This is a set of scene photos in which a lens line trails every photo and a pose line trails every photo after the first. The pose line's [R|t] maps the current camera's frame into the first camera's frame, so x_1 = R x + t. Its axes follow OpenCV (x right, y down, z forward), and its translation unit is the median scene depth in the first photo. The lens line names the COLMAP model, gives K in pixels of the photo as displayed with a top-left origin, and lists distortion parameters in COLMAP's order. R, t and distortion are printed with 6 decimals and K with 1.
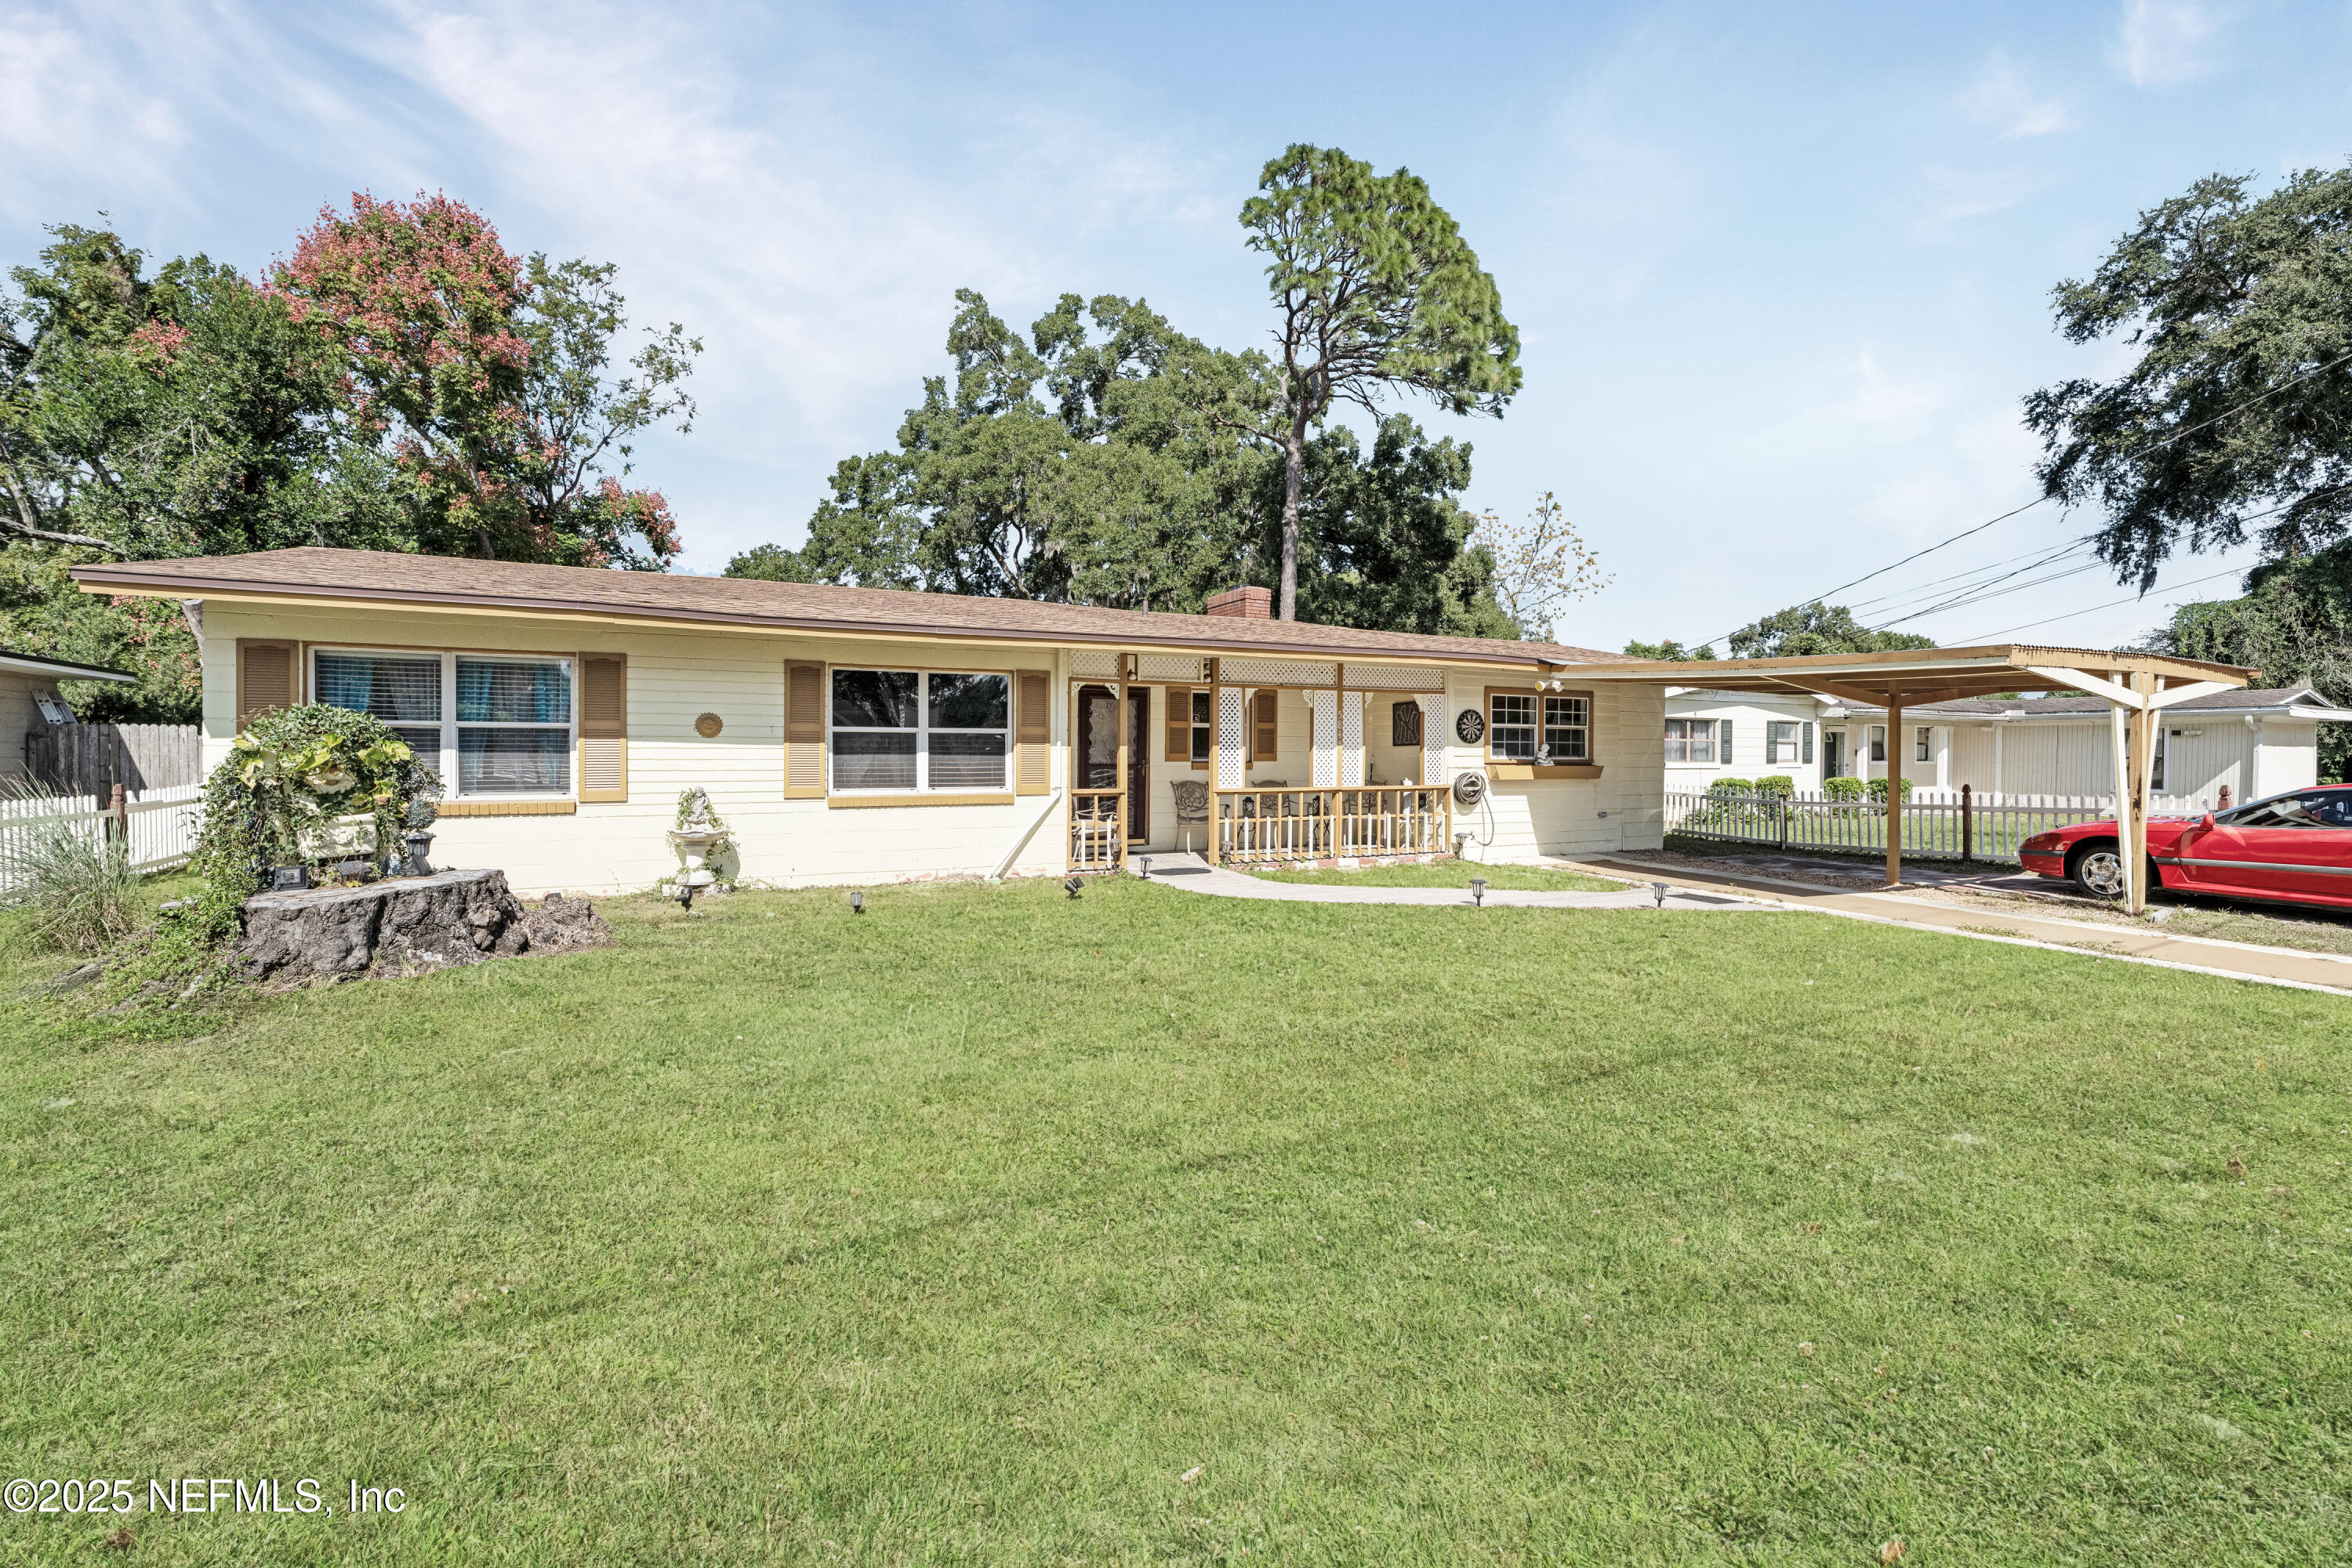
lens RADIAL K [[980.3, 0, 1164.5], [0, 980.3, 743.2], [0, 0, 1]] dist [0.001853, 0.000411]
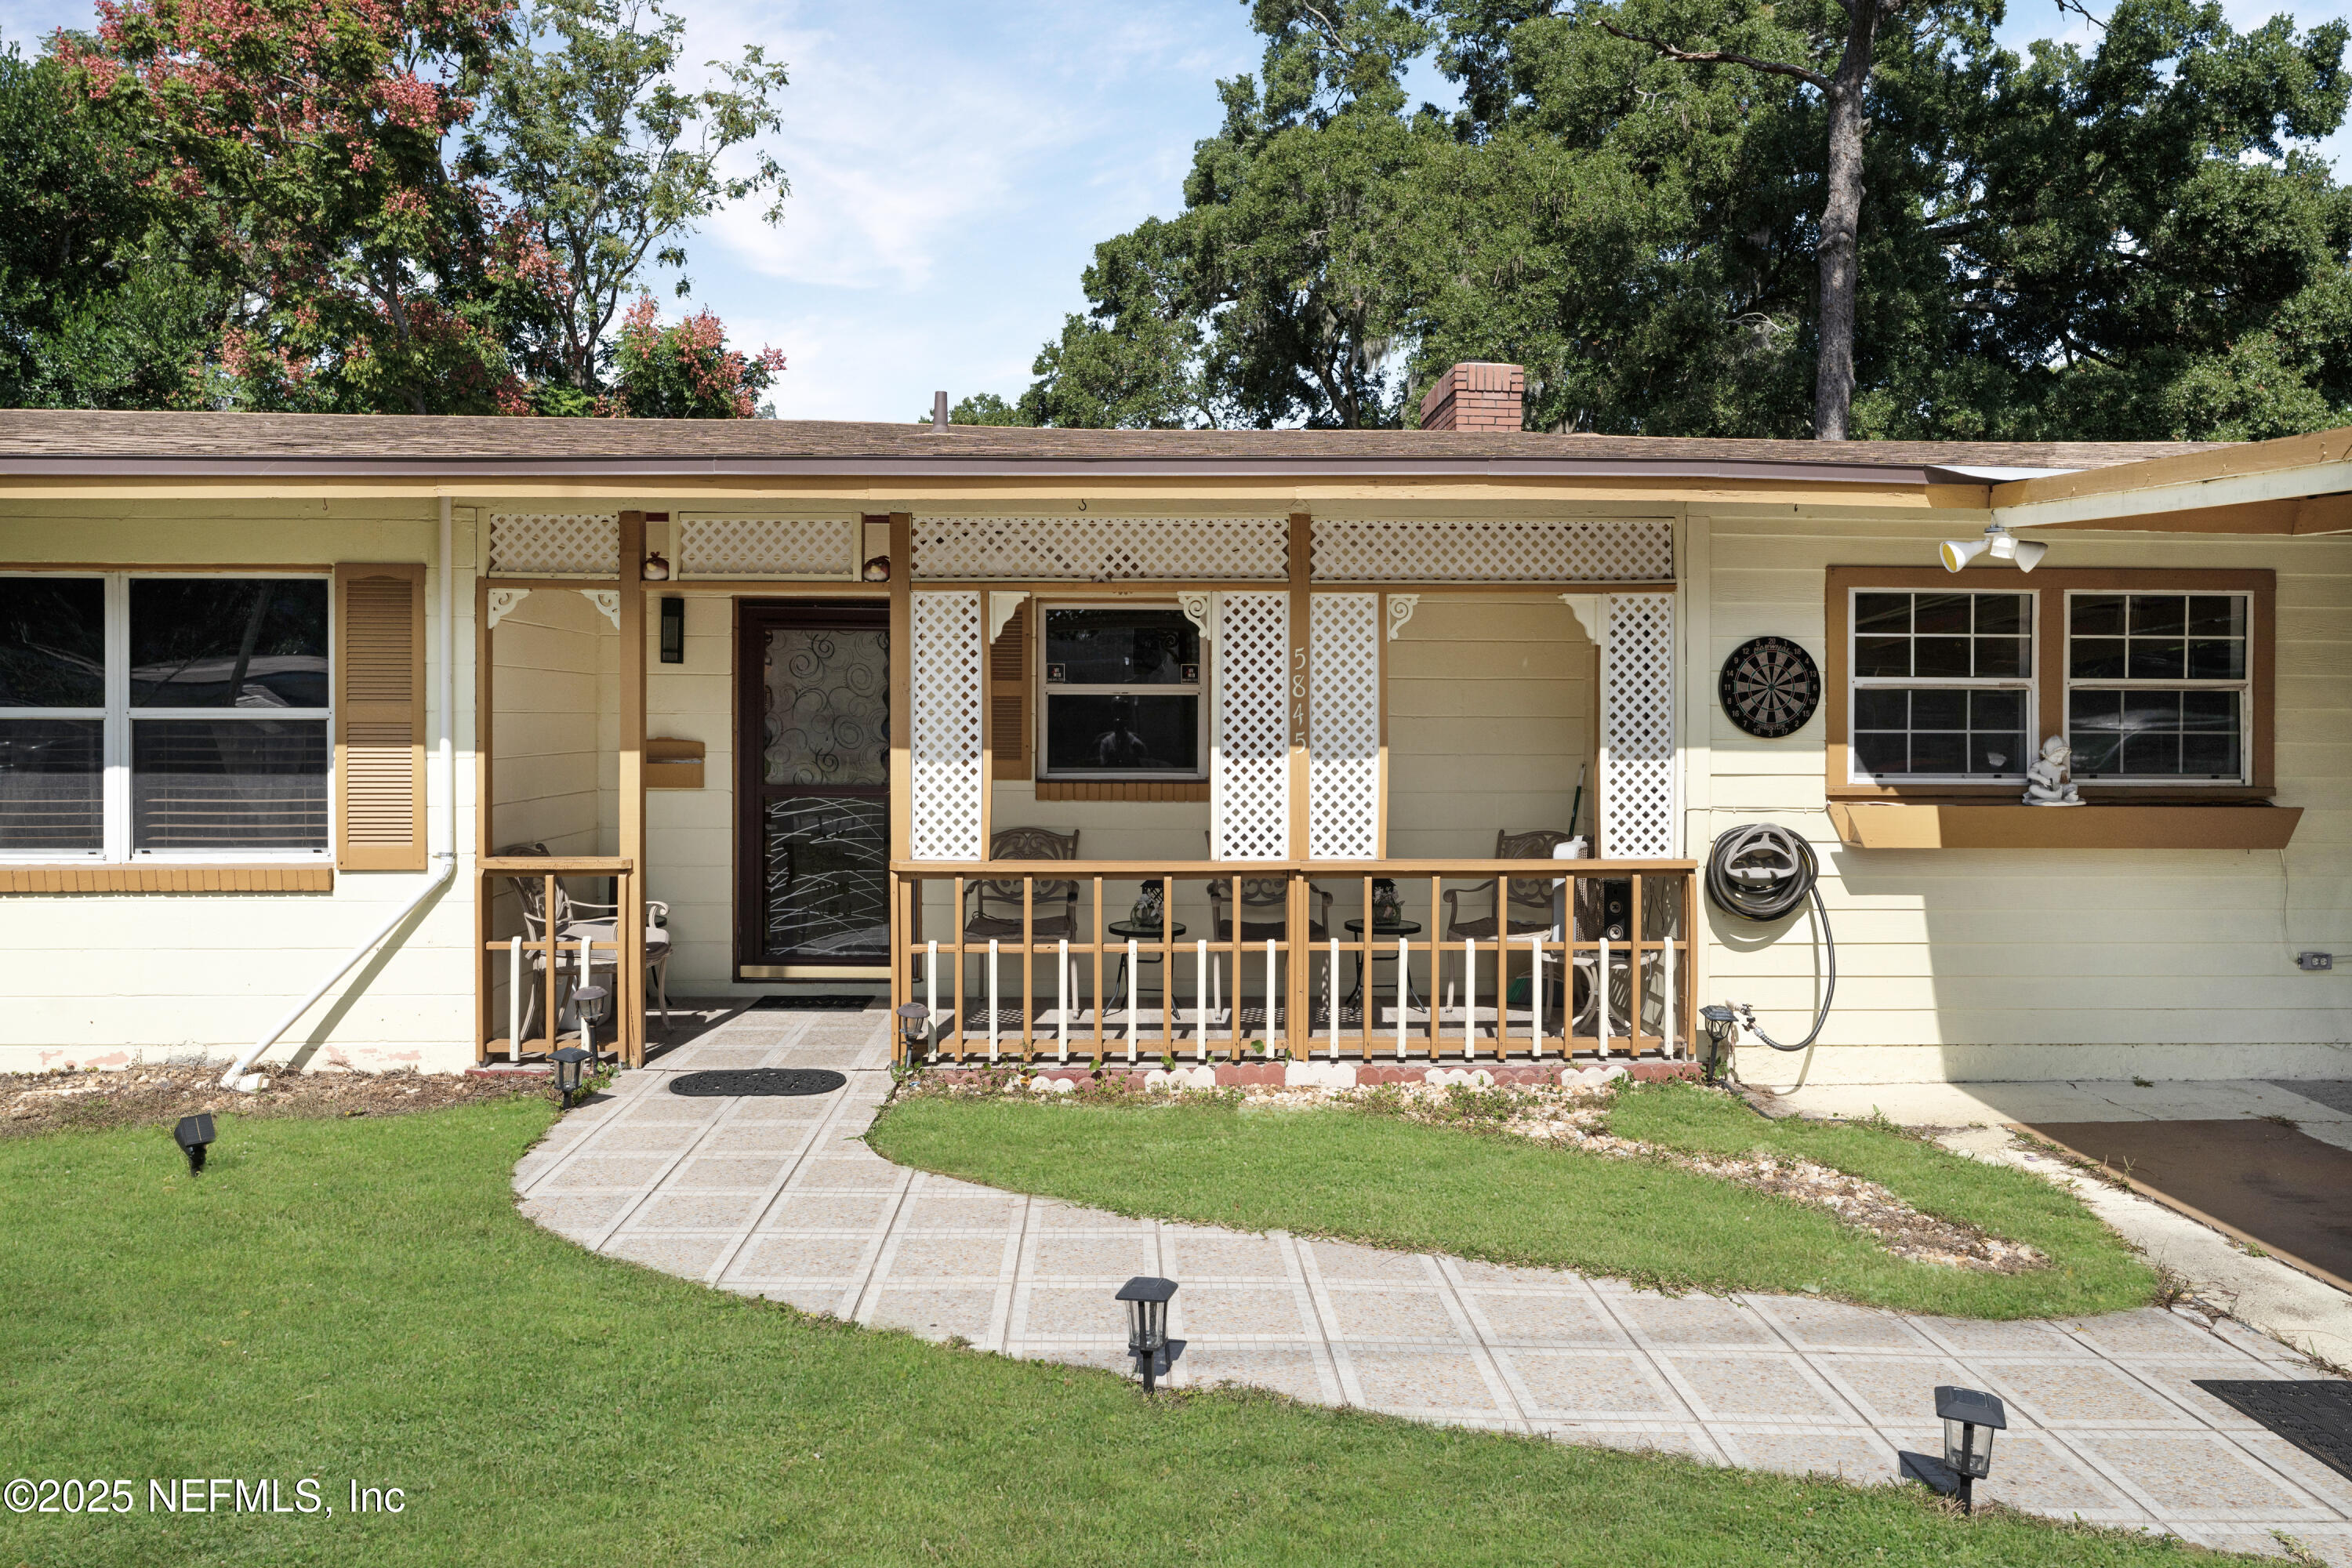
lens RADIAL K [[1594.0, 0, 1167.8], [0, 1594.0, 714.2], [0, 0, 1]] dist [-0.000606, 0.002929]
pose [[0.916938, -0.002929, -0.399018, 0.364903], [0.004055, 0.999990, 0.001978, -0.010215], [0.399008, -0.003431, 0.916941, 0.450509]]
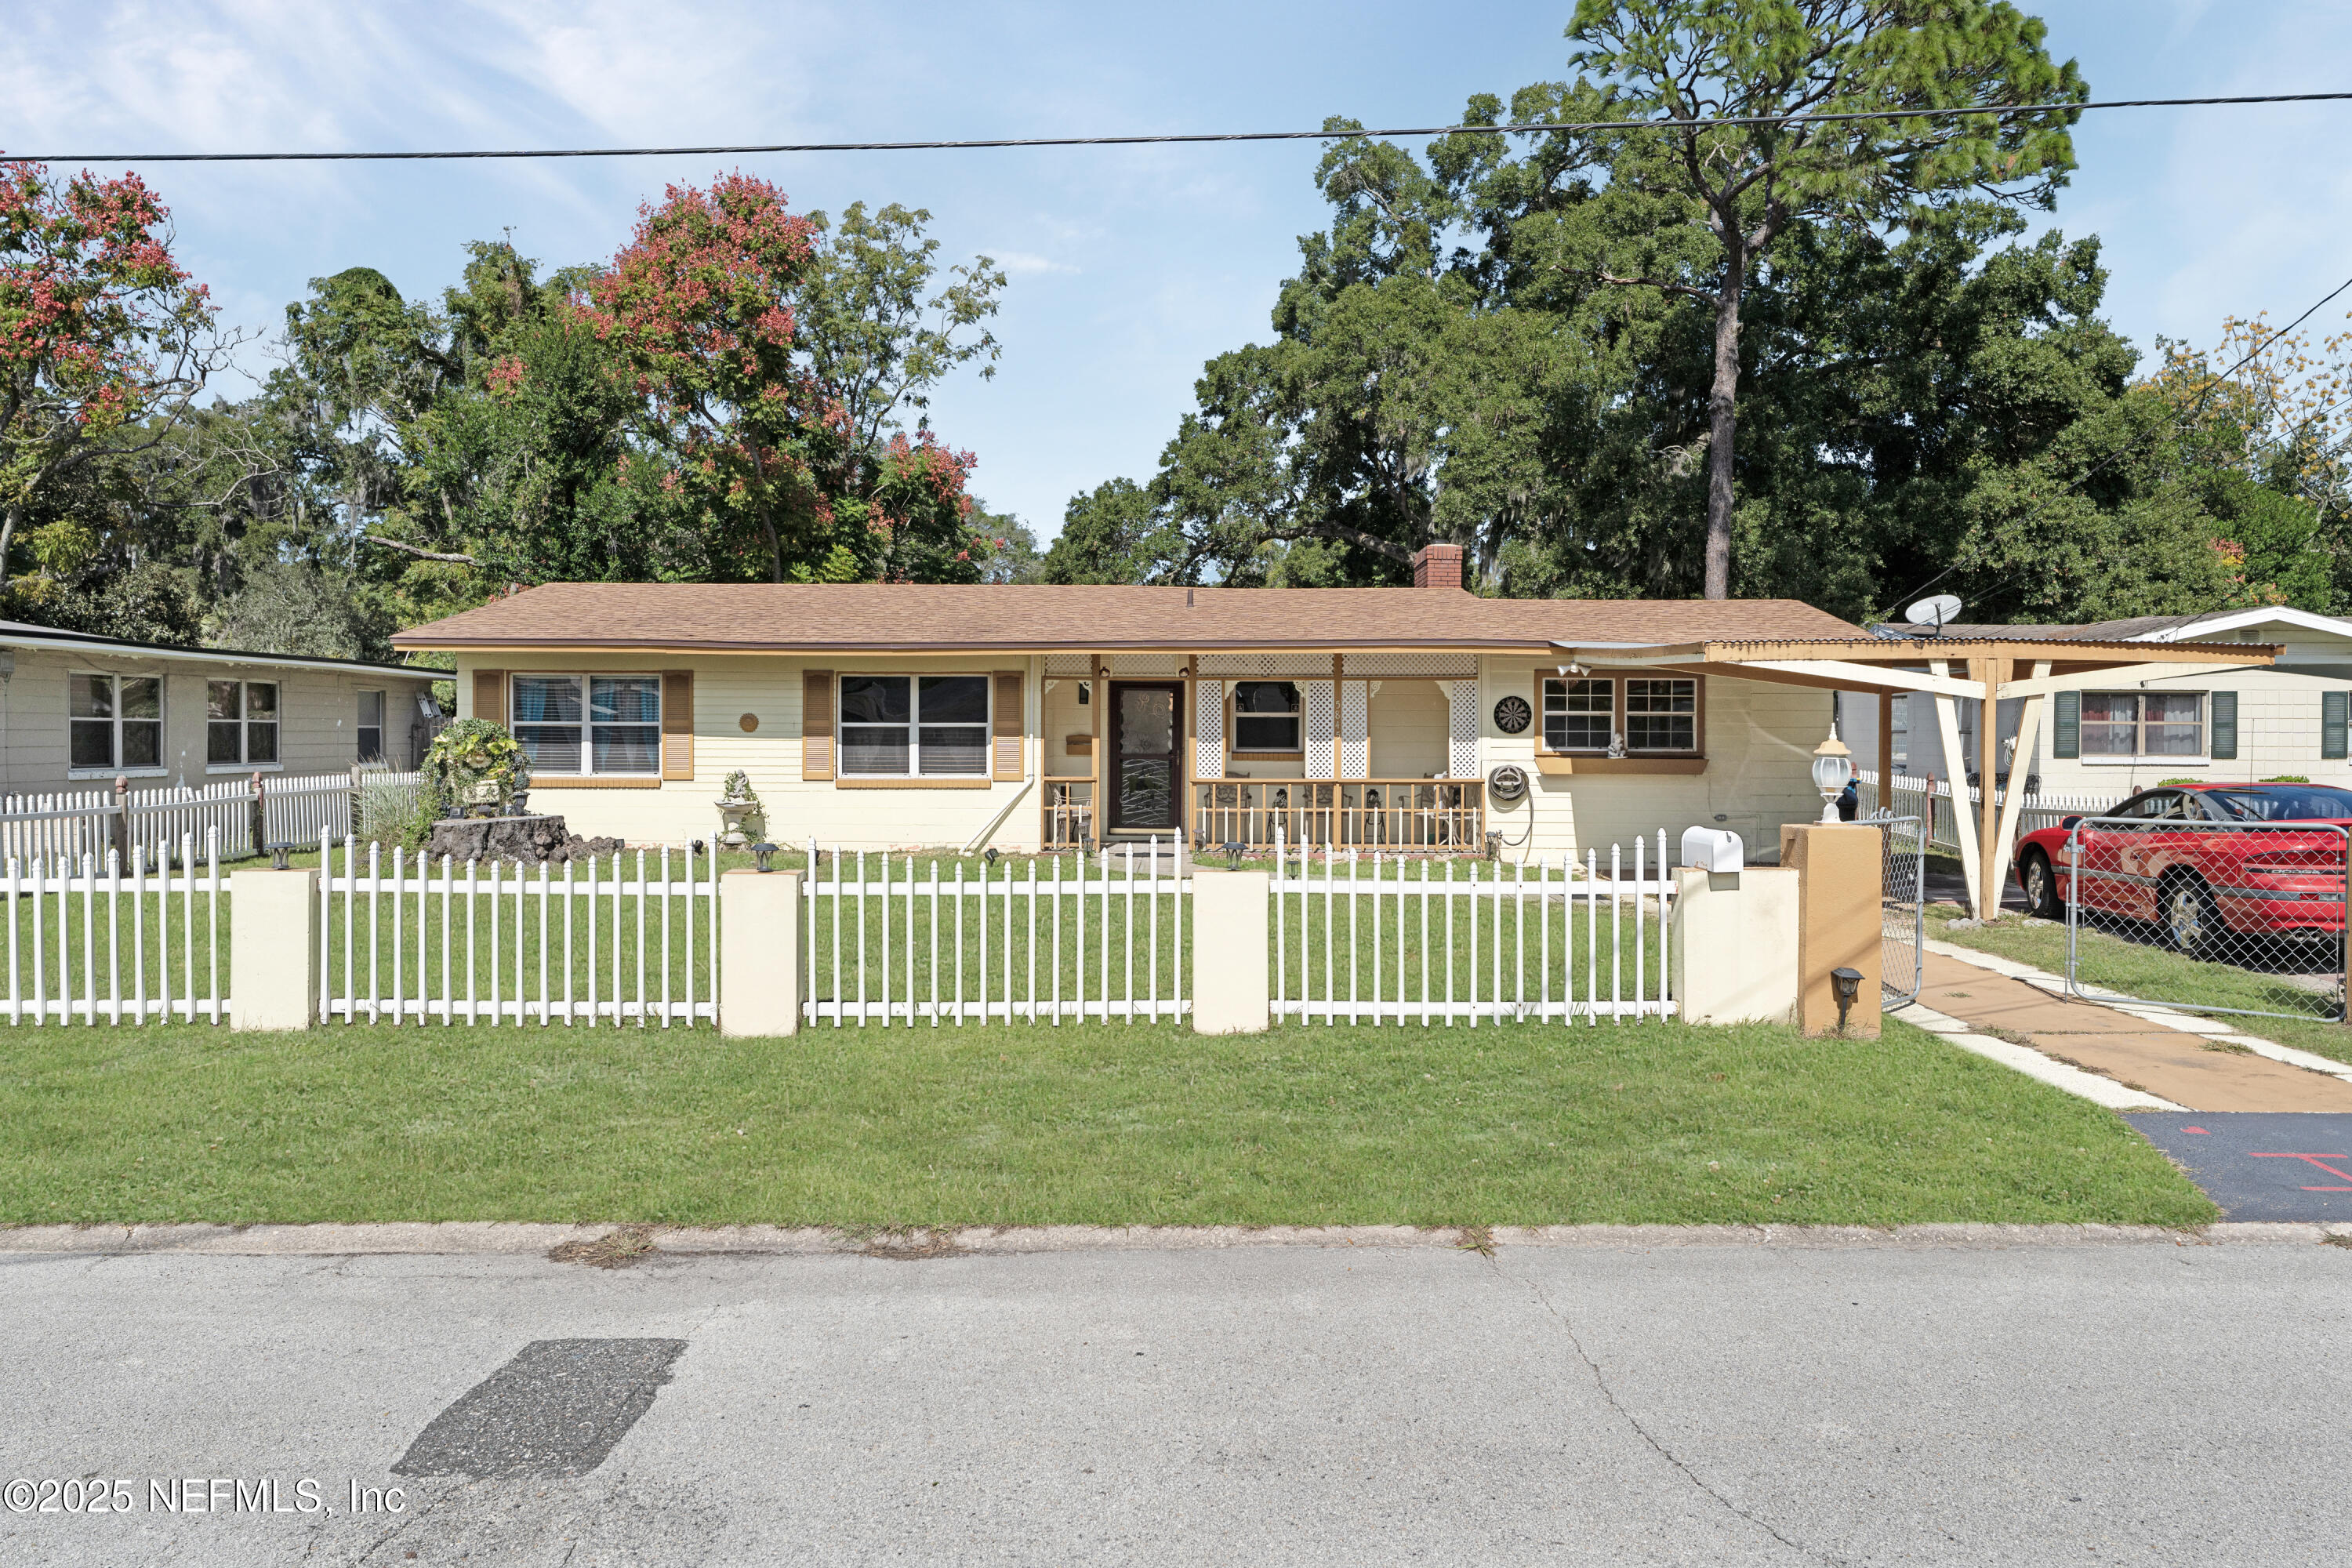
lens RADIAL K [[1594.0, 0, 1167.8], [0, 1594.0, 714.2], [0, 0, 1]] dist [-0.000606, 0.002929]
pose [[0.896418, -0.005498, -0.443176, 0.726070], [0.004430, 0.999984, -0.003444, -0.014894], [0.443188, 0.001124, 0.896428, -0.488018]]
